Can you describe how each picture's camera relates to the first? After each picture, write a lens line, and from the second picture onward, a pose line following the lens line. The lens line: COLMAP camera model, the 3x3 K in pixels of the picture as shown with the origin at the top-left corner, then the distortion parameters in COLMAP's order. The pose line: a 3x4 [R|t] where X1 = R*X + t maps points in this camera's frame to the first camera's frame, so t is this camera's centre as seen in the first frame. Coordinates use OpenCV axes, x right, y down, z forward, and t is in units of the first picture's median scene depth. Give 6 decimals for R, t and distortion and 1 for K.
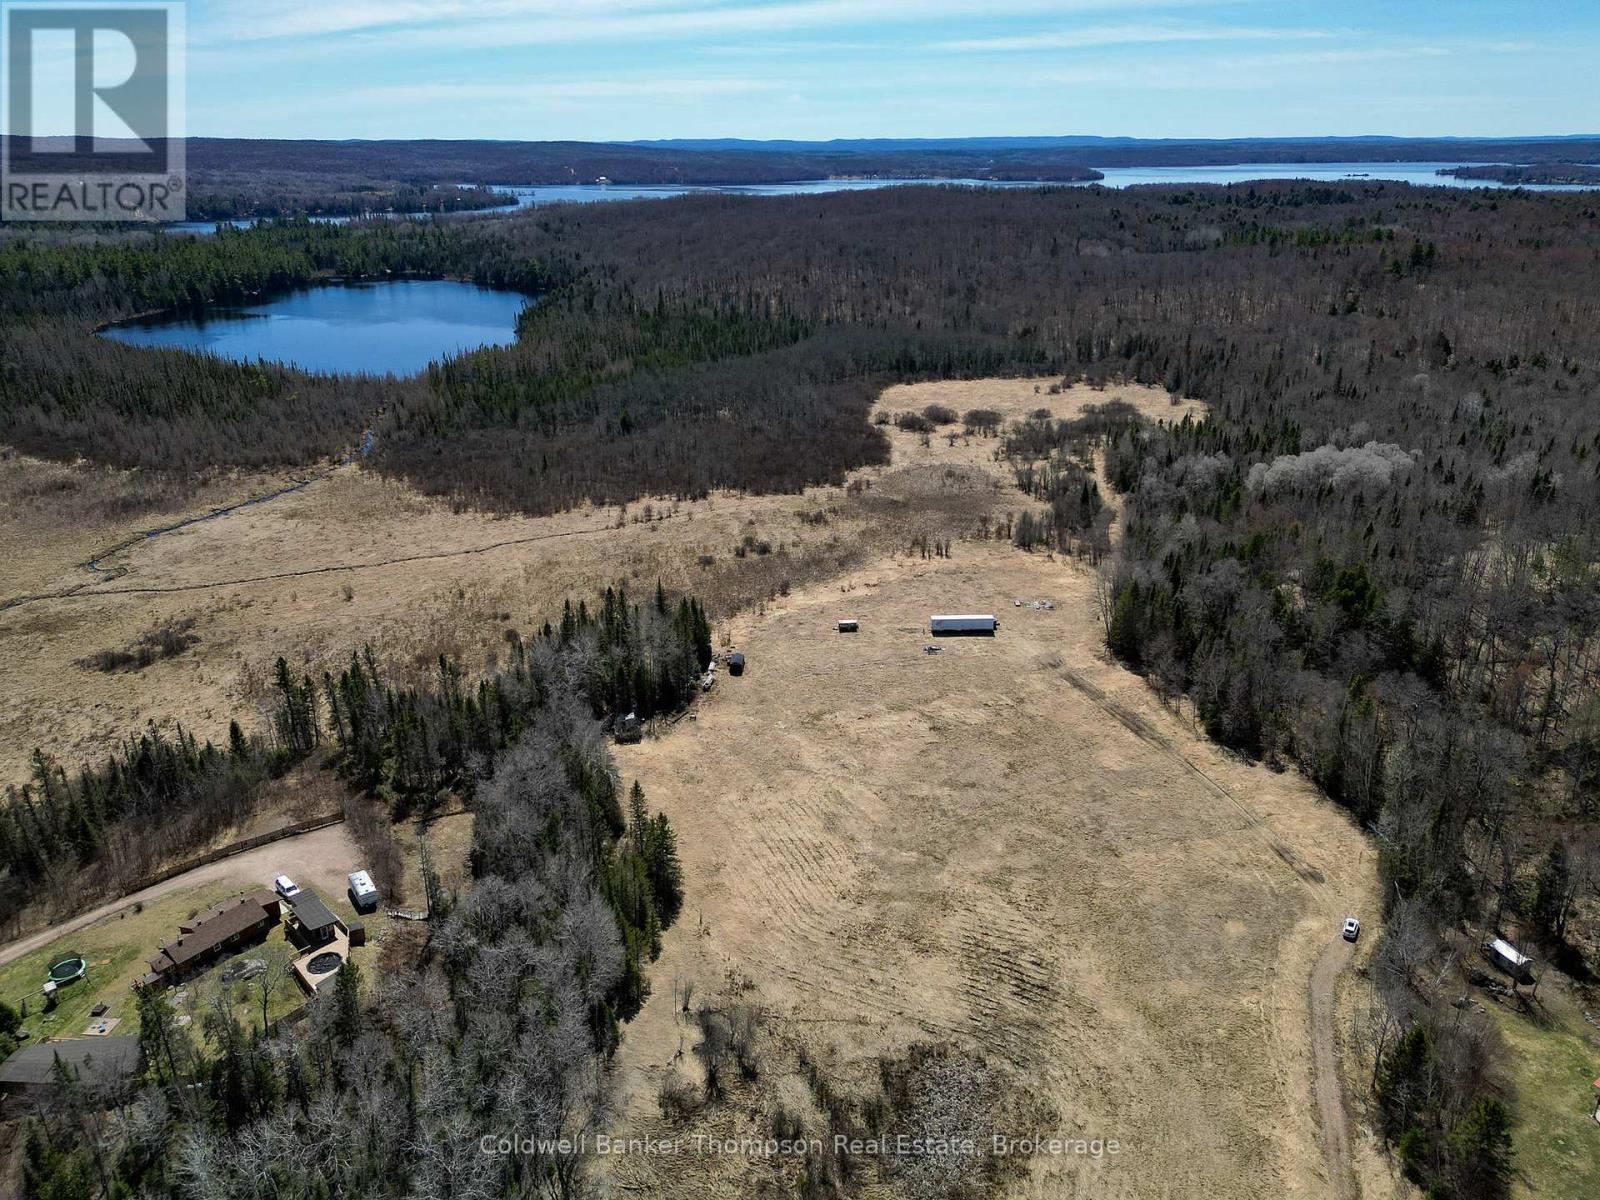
lens RADIAL K [[1139.3, 0, 806.3], [0, 1139.3, 597.1], [0, 0, 1]] dist [0.086315, -0.086335]
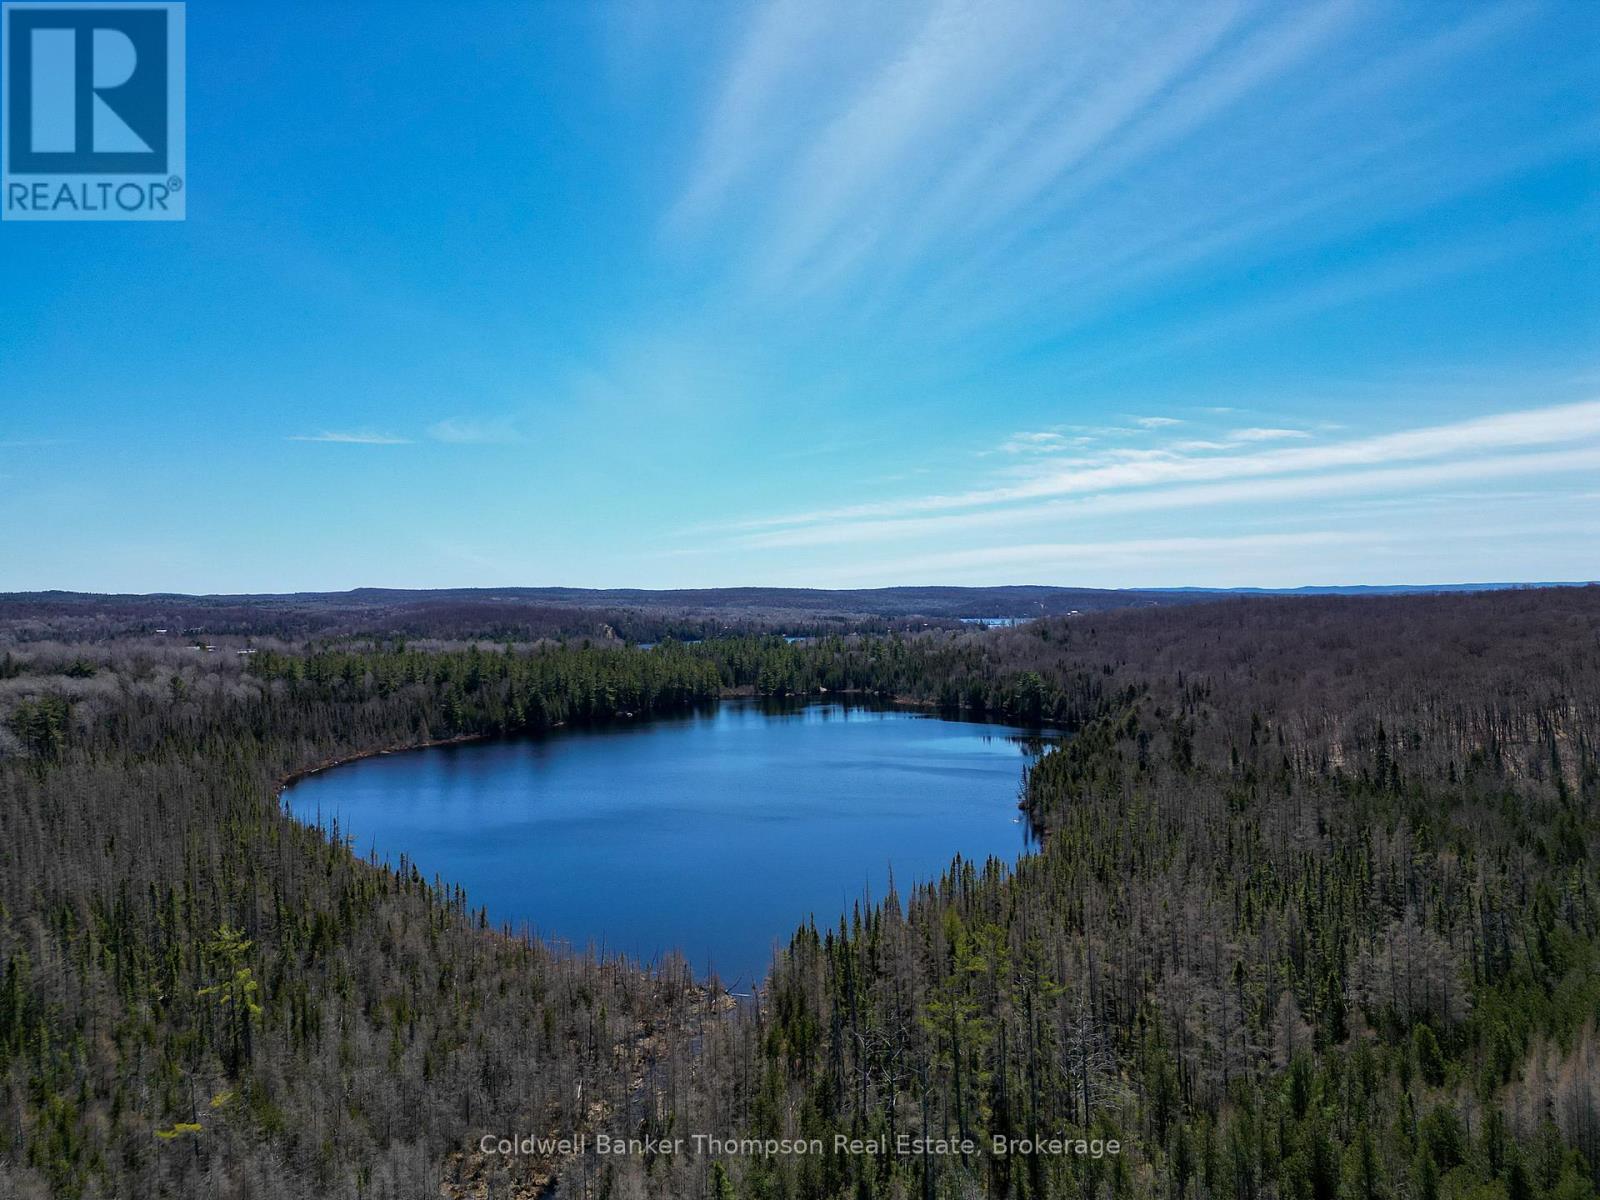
lens RADIAL K [[1123.1, 0, 806.6], [0, 1123.1, 599.7], [0, 0, 1]] dist [0.089343, -0.092106]
pose [[0.928228, -0.005334, -0.371973, -0.289906], [-0.129803, 0.932412, -0.337281, -0.253475], [0.348631, 0.361357, 0.864799, 0.967656]]
